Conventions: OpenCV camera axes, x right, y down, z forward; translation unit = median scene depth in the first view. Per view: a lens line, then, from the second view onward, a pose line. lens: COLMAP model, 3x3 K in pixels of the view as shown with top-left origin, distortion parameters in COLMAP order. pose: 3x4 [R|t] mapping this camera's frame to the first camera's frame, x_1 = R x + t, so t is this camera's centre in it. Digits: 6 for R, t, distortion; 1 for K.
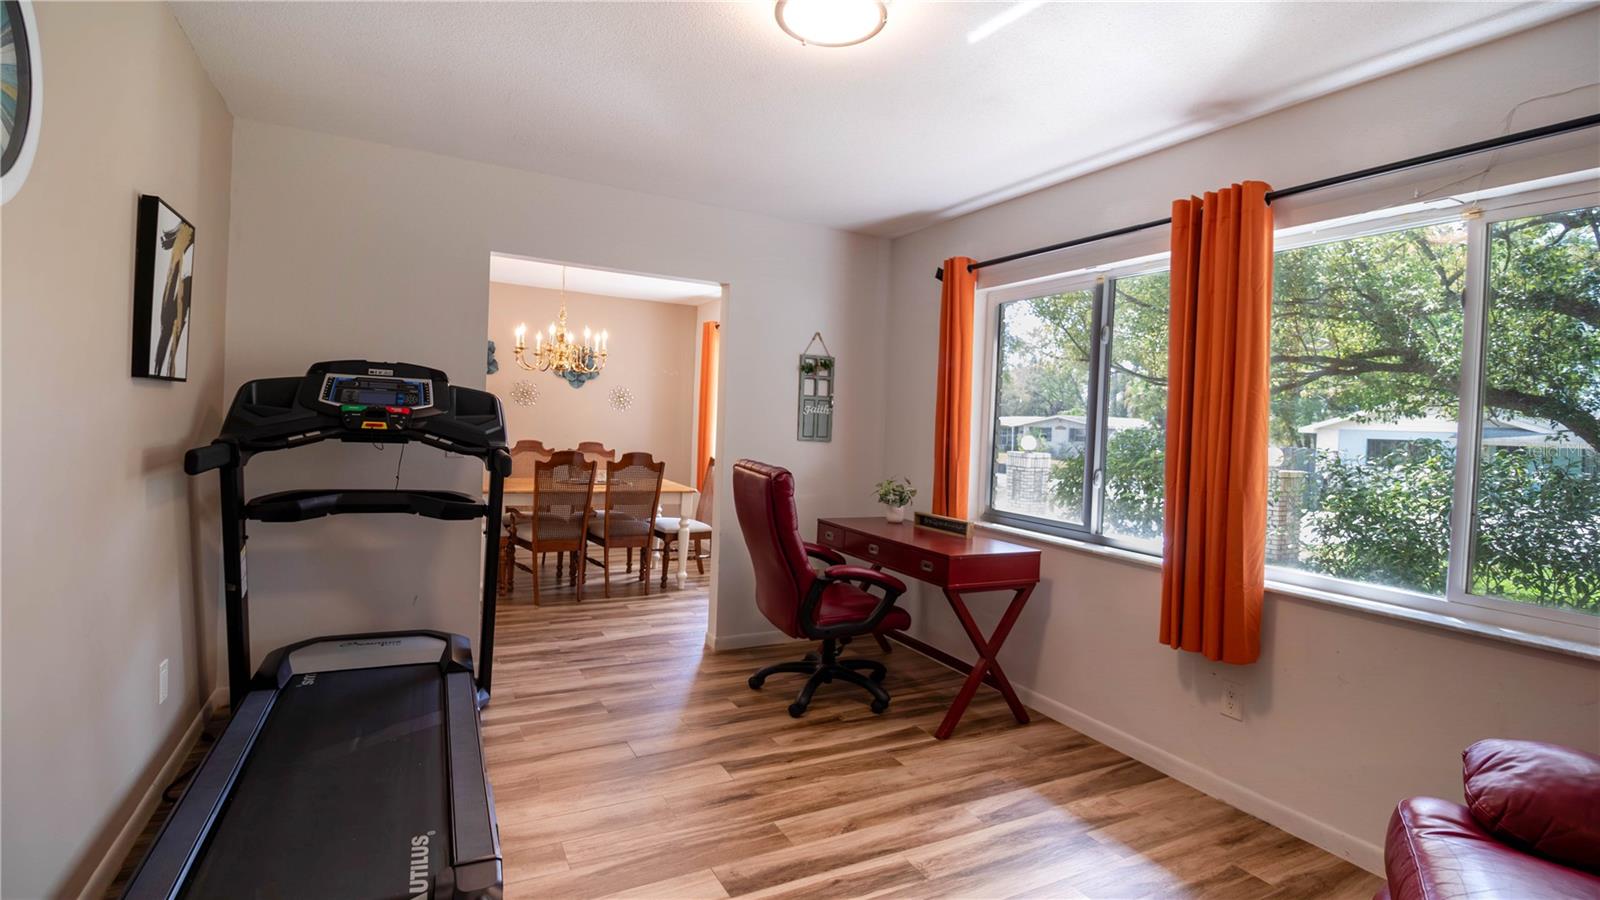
lens RADIAL K [[742.5, 0, 794.7], [0, 742.5, 435.3], [0, 0, 1]] dist [0.015977, -0.026041]
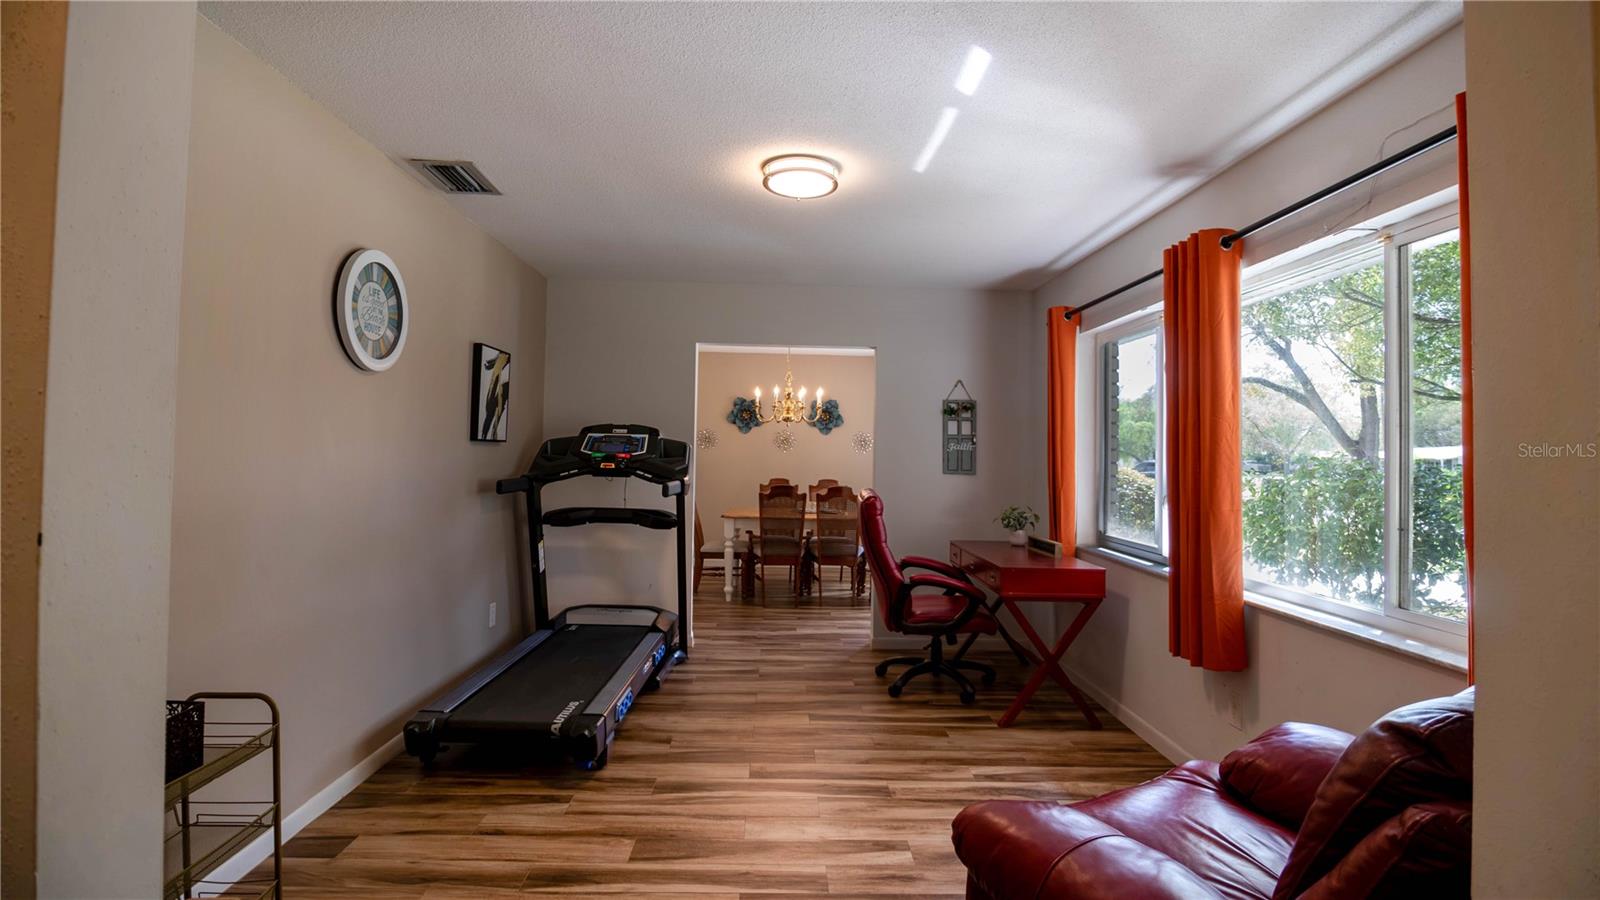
lens RADIAL K [[742.5, 0, 794.7], [0, 742.5, 435.3], [0, 0, 1]] dist [0.015977, -0.026041]
pose [[0.895615, -0.037657, -0.443233, 0.459573], [0.012035, 0.998097, -0.060478, 0.021268], [0.444667, 0.048831, 0.894364, -0.214427]]
